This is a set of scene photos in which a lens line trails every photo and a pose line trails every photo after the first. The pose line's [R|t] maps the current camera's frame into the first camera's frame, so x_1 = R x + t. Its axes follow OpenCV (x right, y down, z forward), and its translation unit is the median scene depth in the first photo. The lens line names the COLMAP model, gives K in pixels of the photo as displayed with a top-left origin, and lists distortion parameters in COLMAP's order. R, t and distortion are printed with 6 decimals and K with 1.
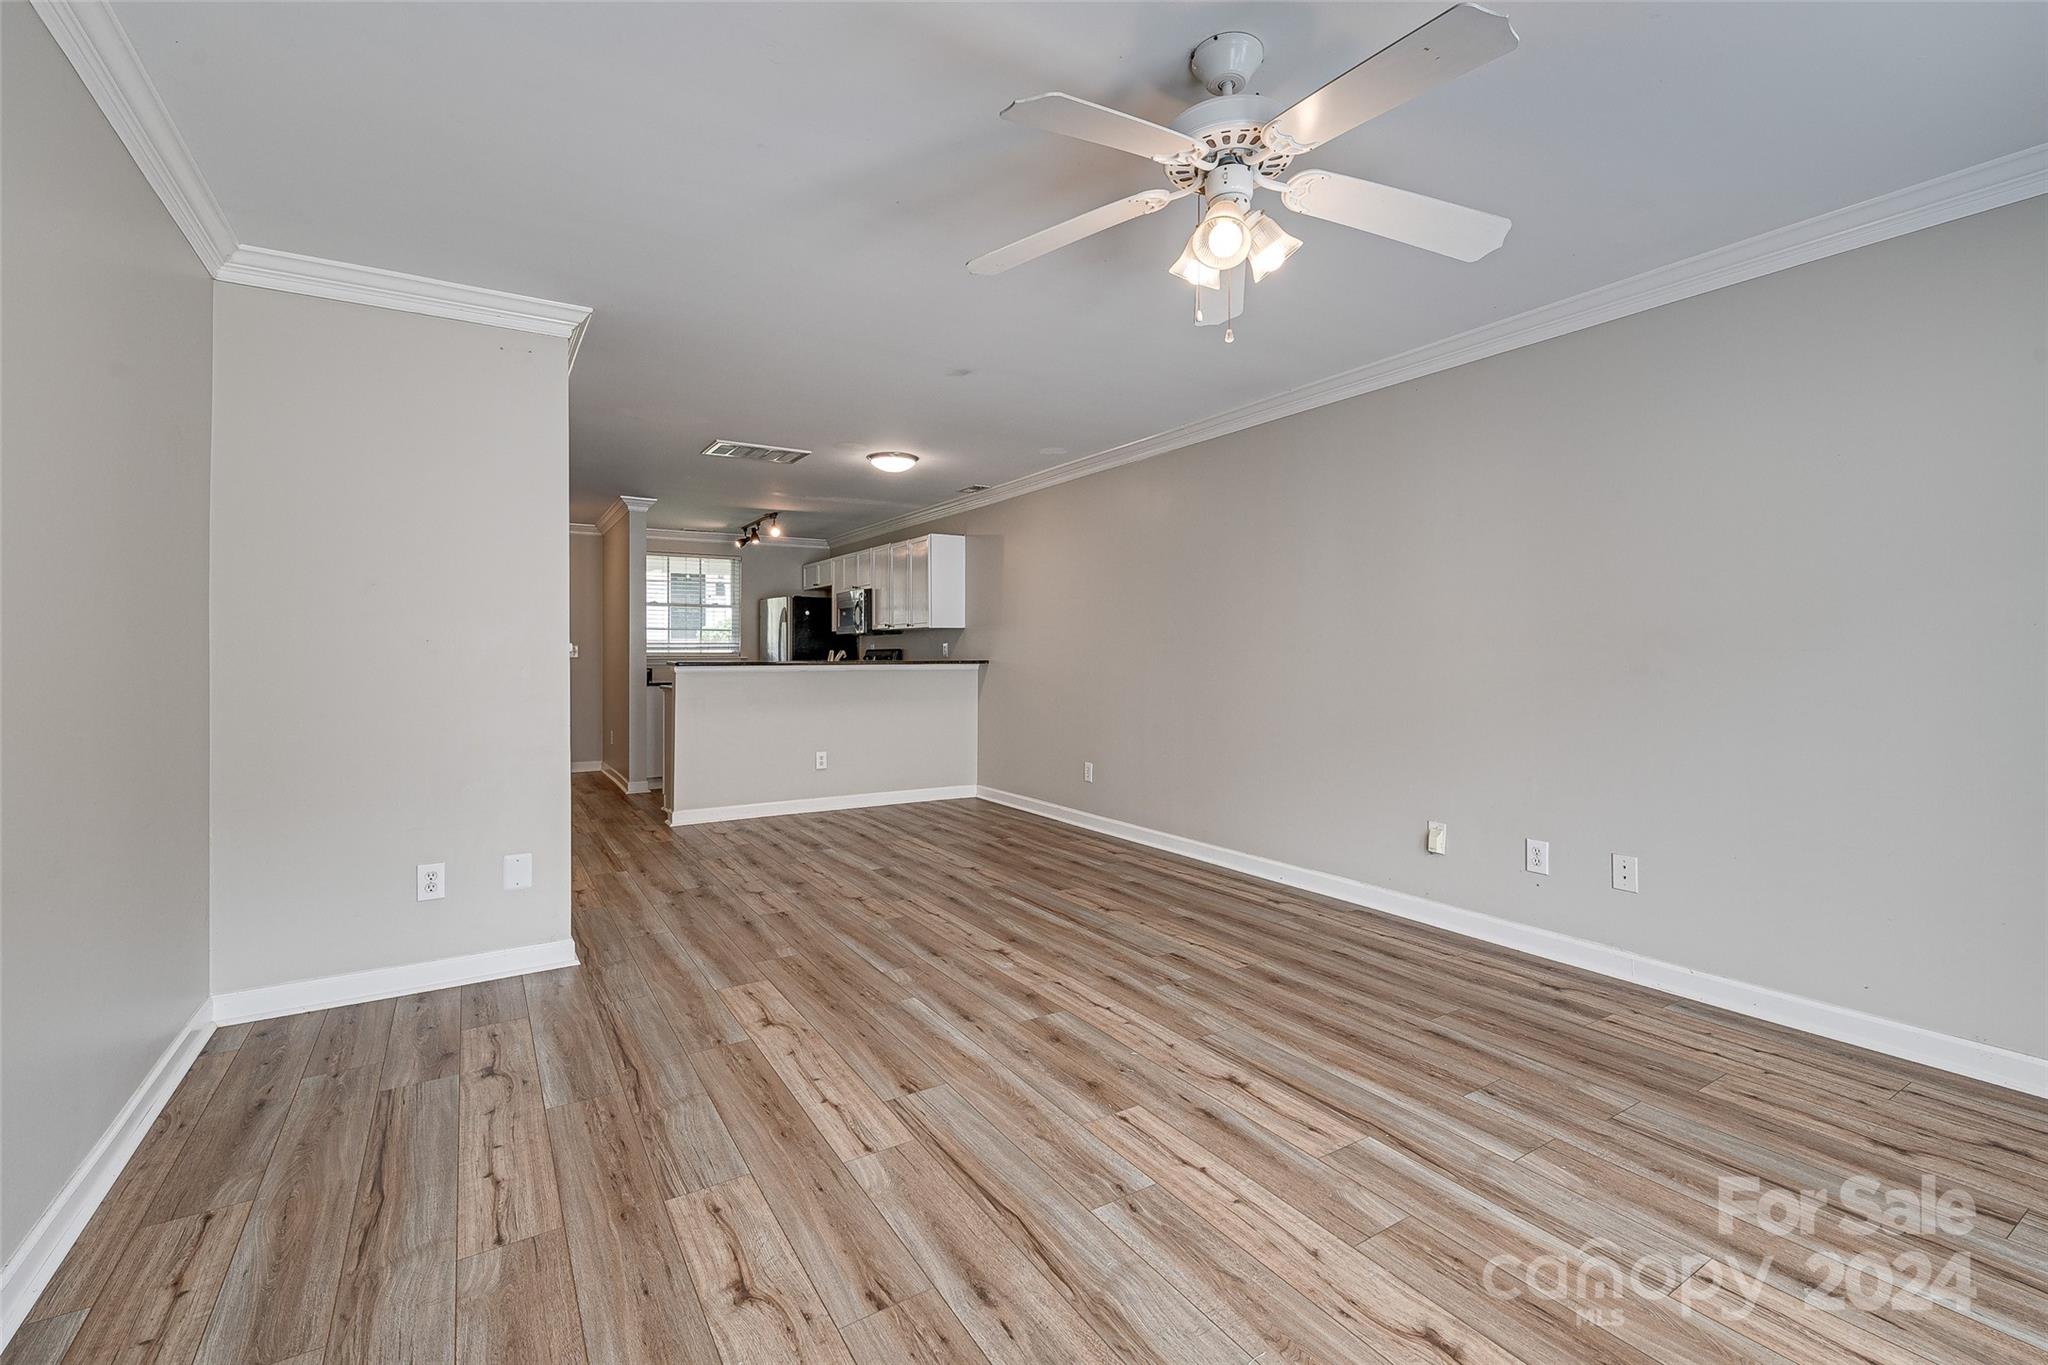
lens RADIAL K [[878.4, 0, 1040.9], [0, 878.4, 656.7], [0, 0, 1]] dist [0.017009, -0.009056]
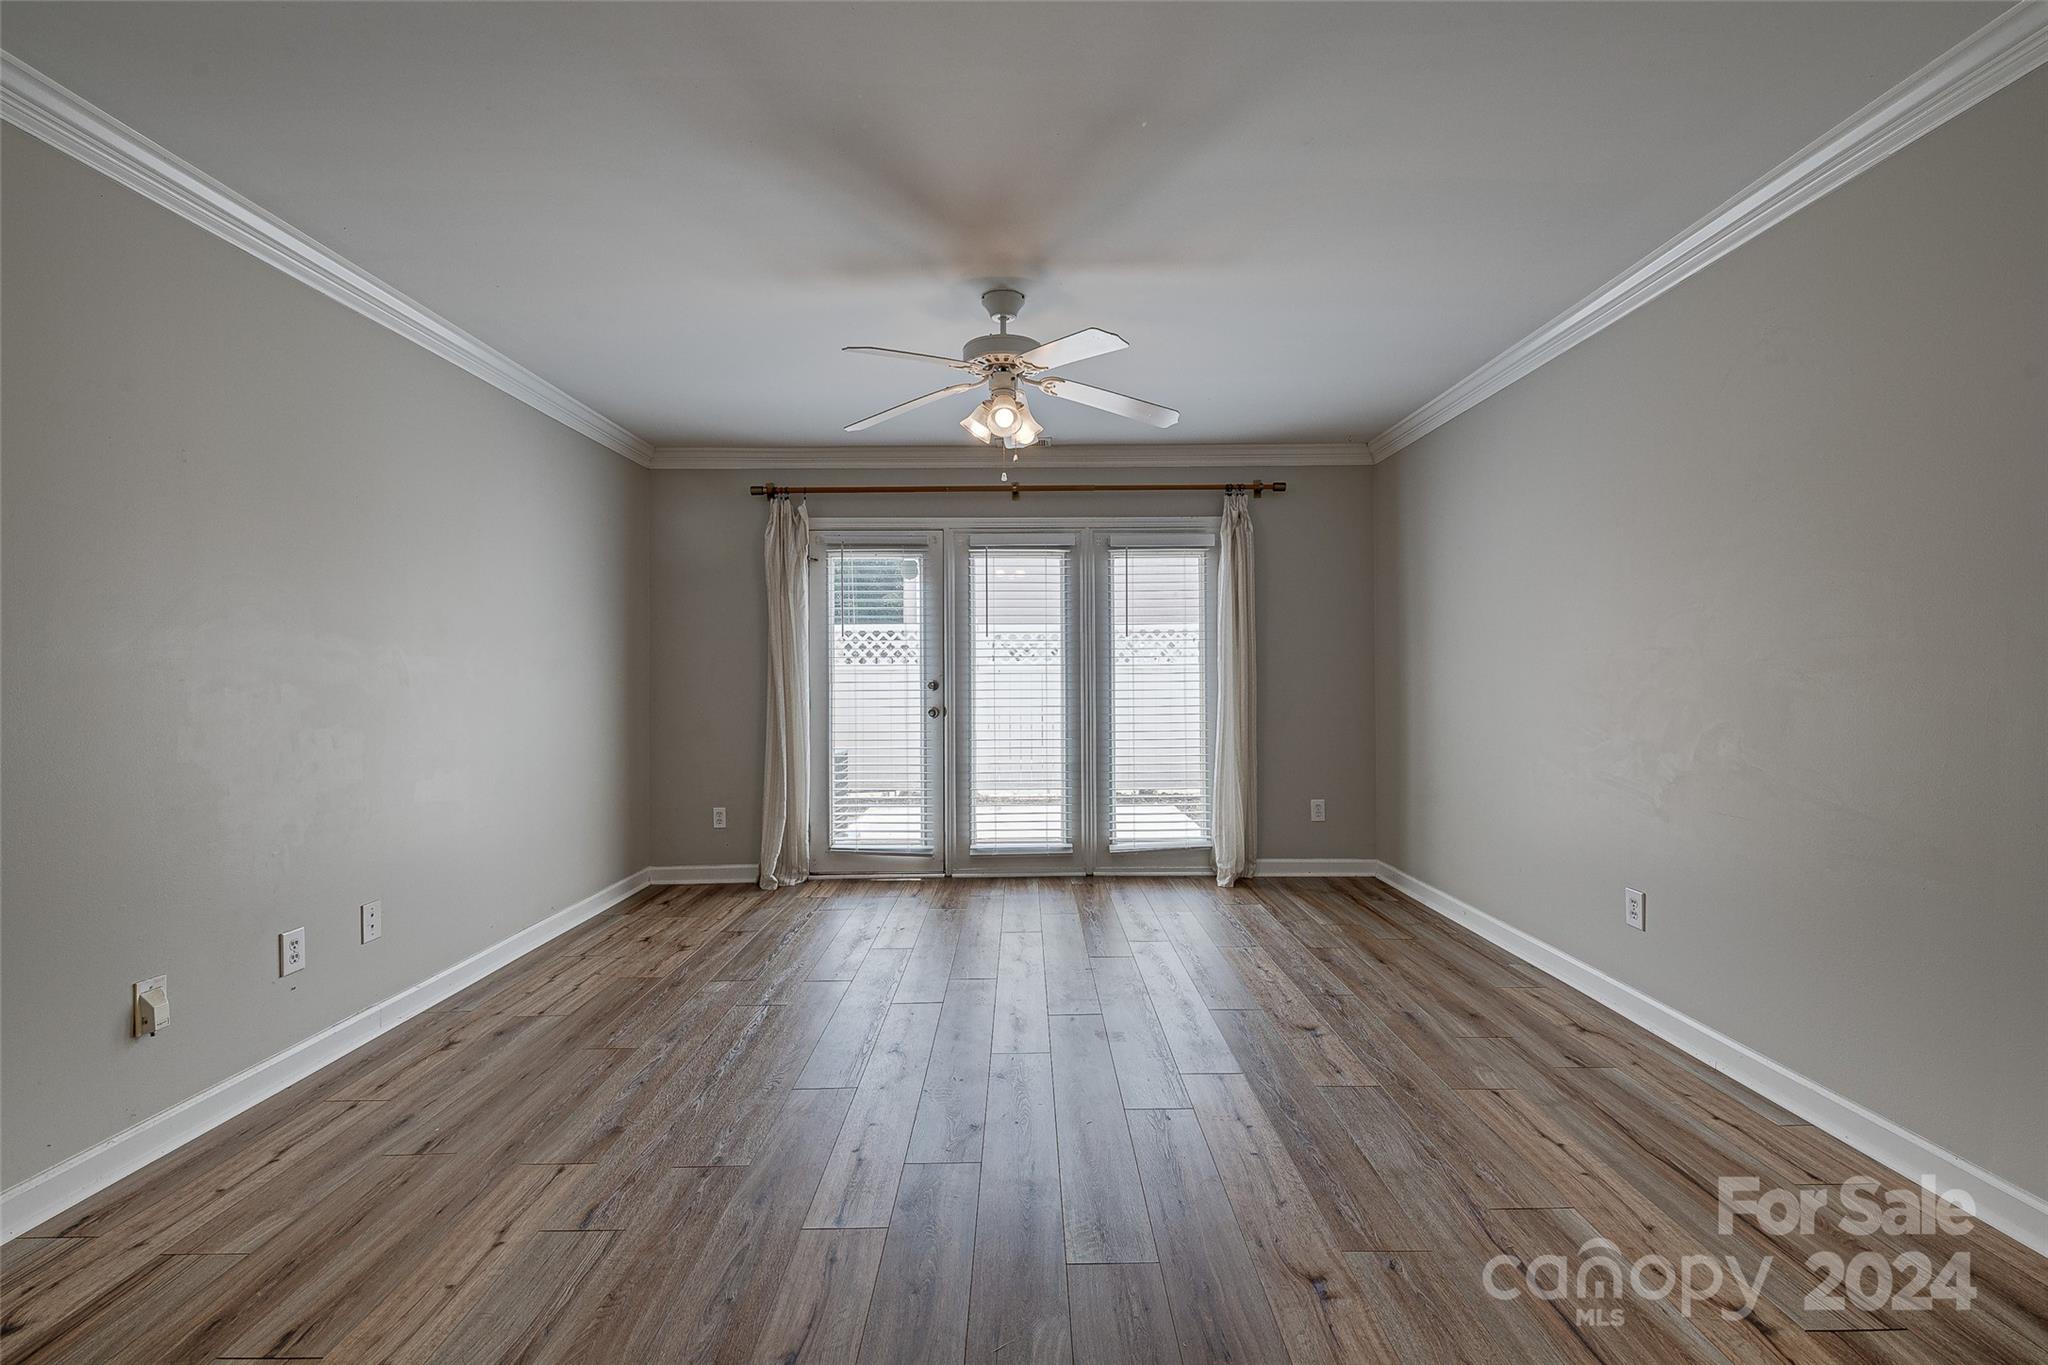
lens RADIAL K [[878.4, 0, 1029.9], [0, 878.4, 678.4], [0, 0, 1]] dist [0.017009, -0.009056]
pose [[-0.843802, 0.008391, 0.536589, -0.477402], [0.012162, 0.999920, 0.003489, -0.001717], [-0.536517, 0.009470, -0.843837, 1.636507]]
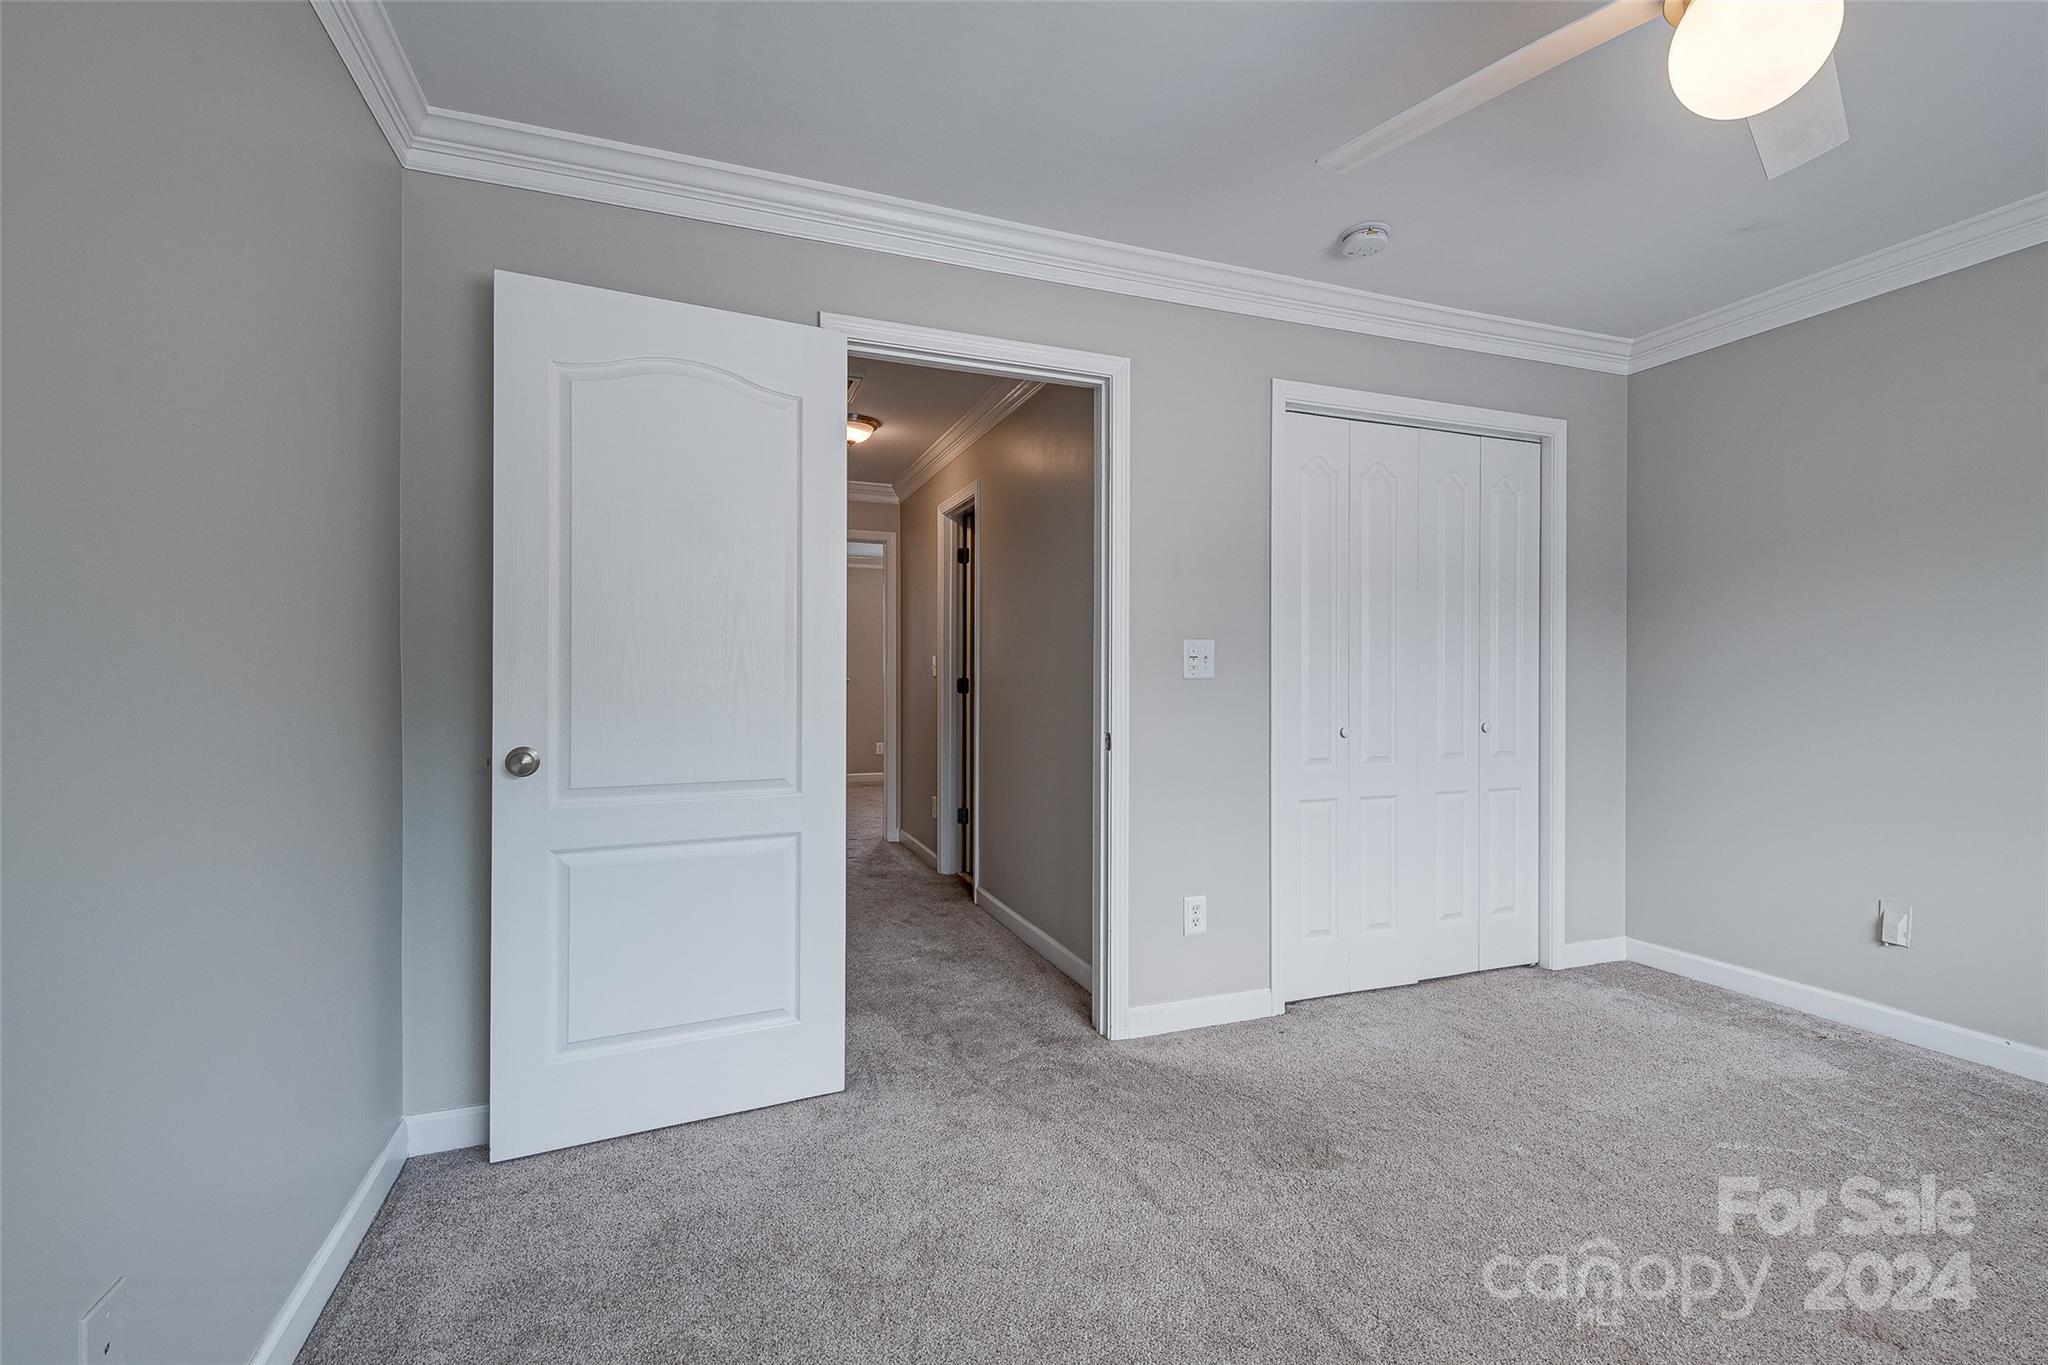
lens RADIAL K [[878.4, 0, 1032.6], [0, 878.4, 679.3], [0, 0, 1]] dist [0.017009, -0.009056]
pose [[0.972996, 0.002476, -0.230809, -0.106705], [-0.001810, 0.999994, 0.003098, 0.001525], [0.230815, -0.002597, 0.972994, 0.171654]]
